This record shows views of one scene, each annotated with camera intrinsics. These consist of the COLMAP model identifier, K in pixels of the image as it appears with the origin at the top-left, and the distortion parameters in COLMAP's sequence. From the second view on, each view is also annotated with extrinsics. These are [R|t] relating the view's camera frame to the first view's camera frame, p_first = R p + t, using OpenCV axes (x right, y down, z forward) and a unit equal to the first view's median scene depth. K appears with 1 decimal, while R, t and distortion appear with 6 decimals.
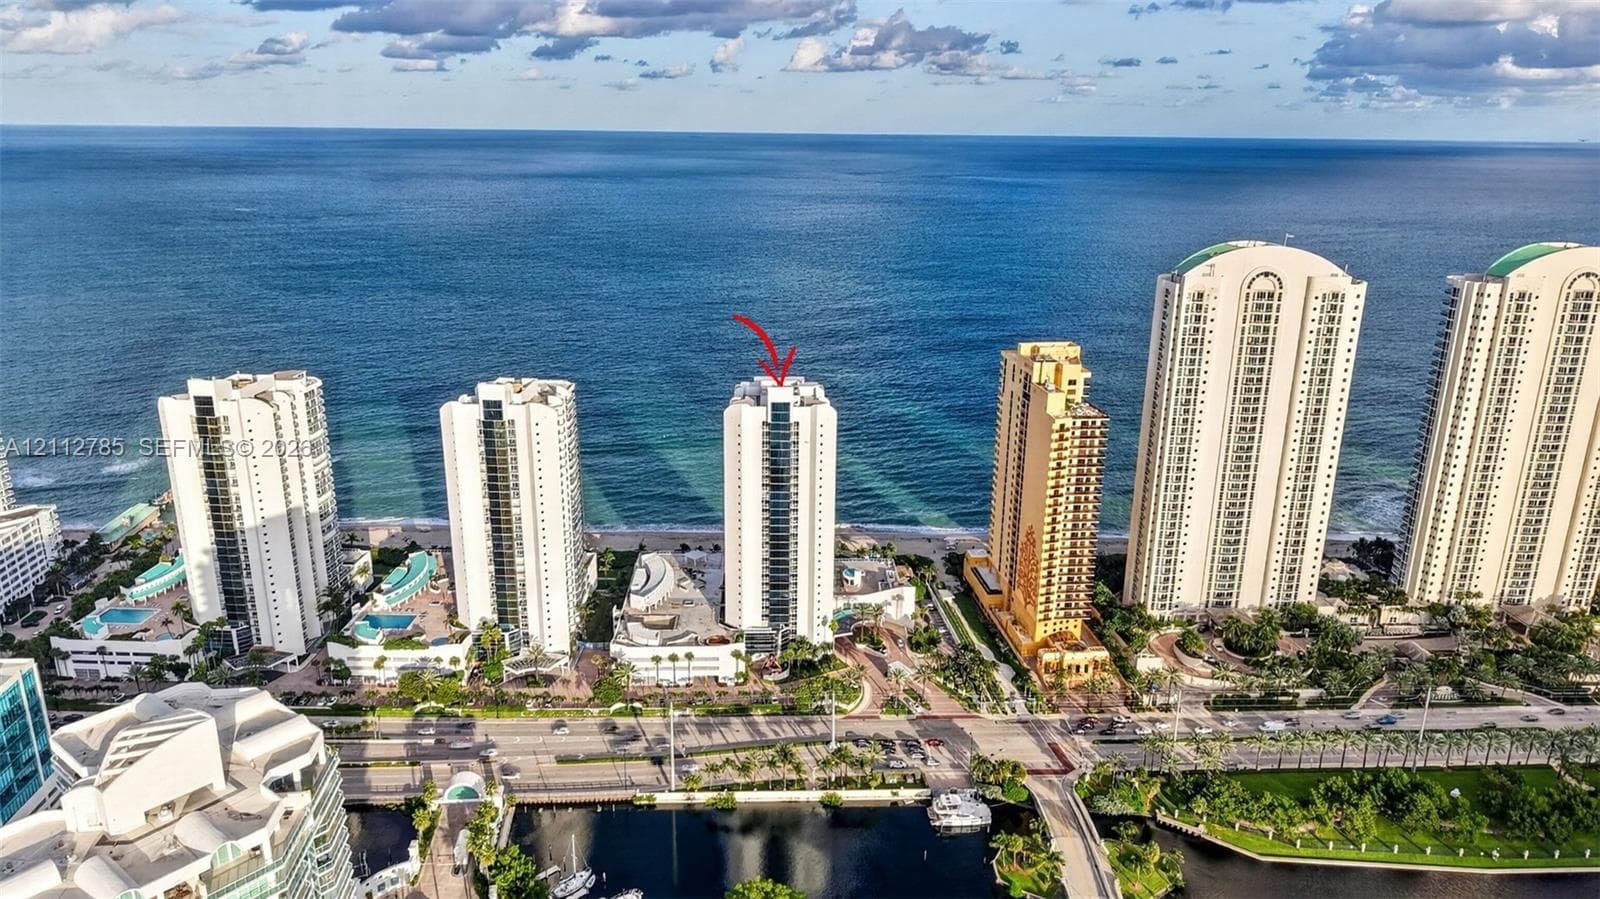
lens RADIAL K [[1057.0, 0, 797.6], [0, 1057.0, 446.9], [0, 0, 1]] dist [0.003889, -0.007128]
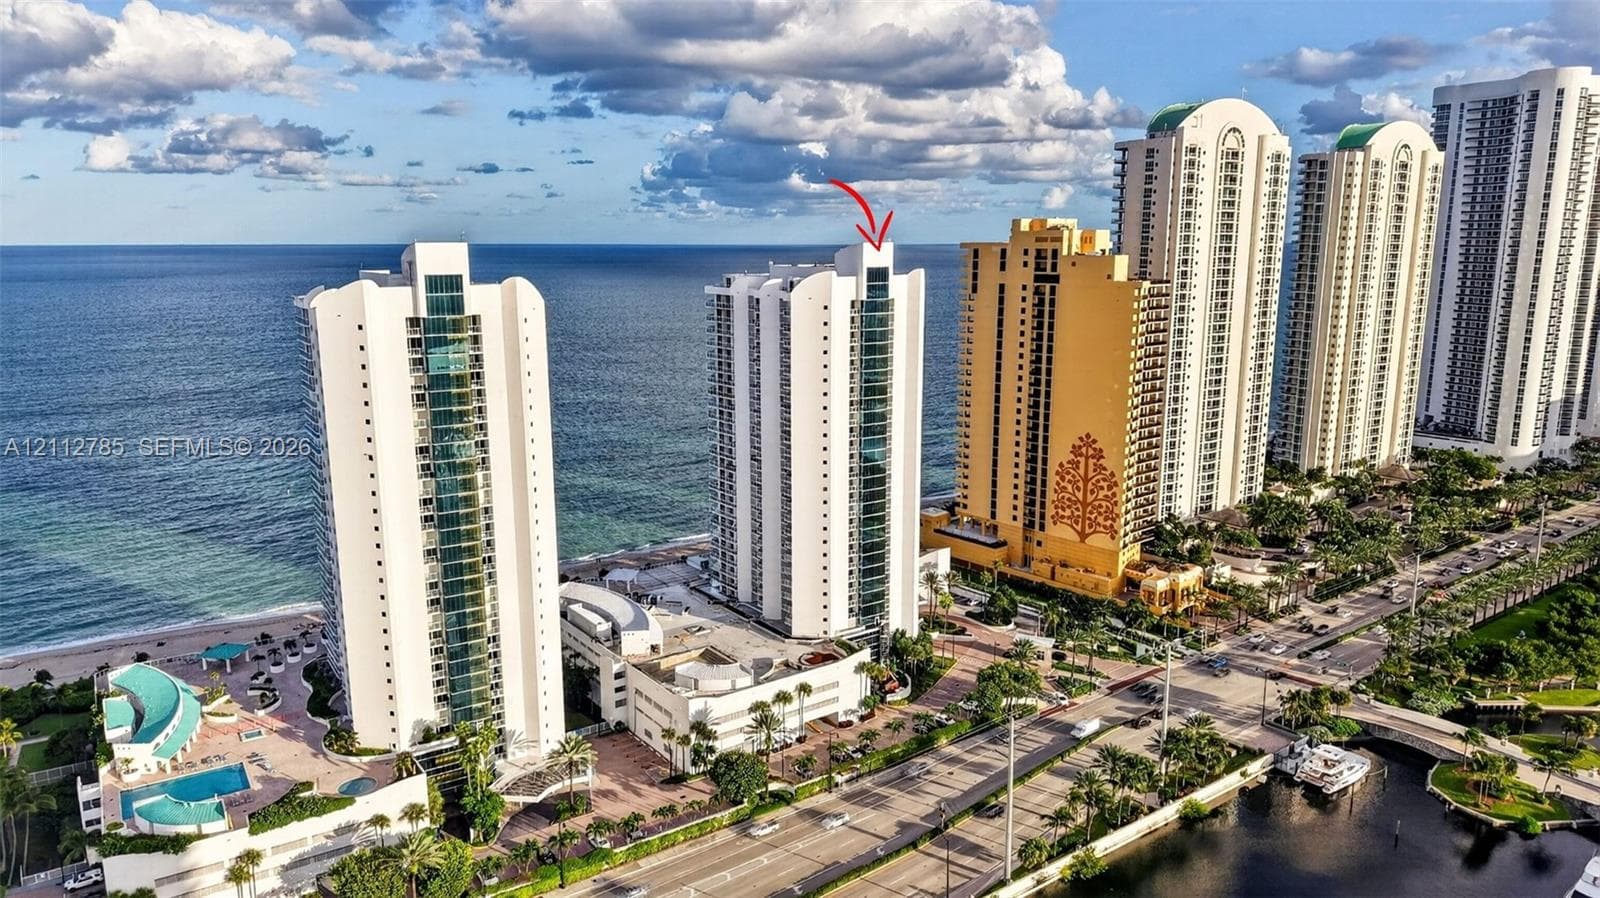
lens RADIAL K [[1057.0, 0, 799.8], [0, 1057.0, 447.5], [0, 0, 1]] dist [0.003889, -0.007128]
pose [[0.835804, -0.122163, 0.535264, -0.413027], [0.173219, 0.983811, -0.045945, 0.088455], [-0.520986, 0.131119, 0.843435, 0.466735]]
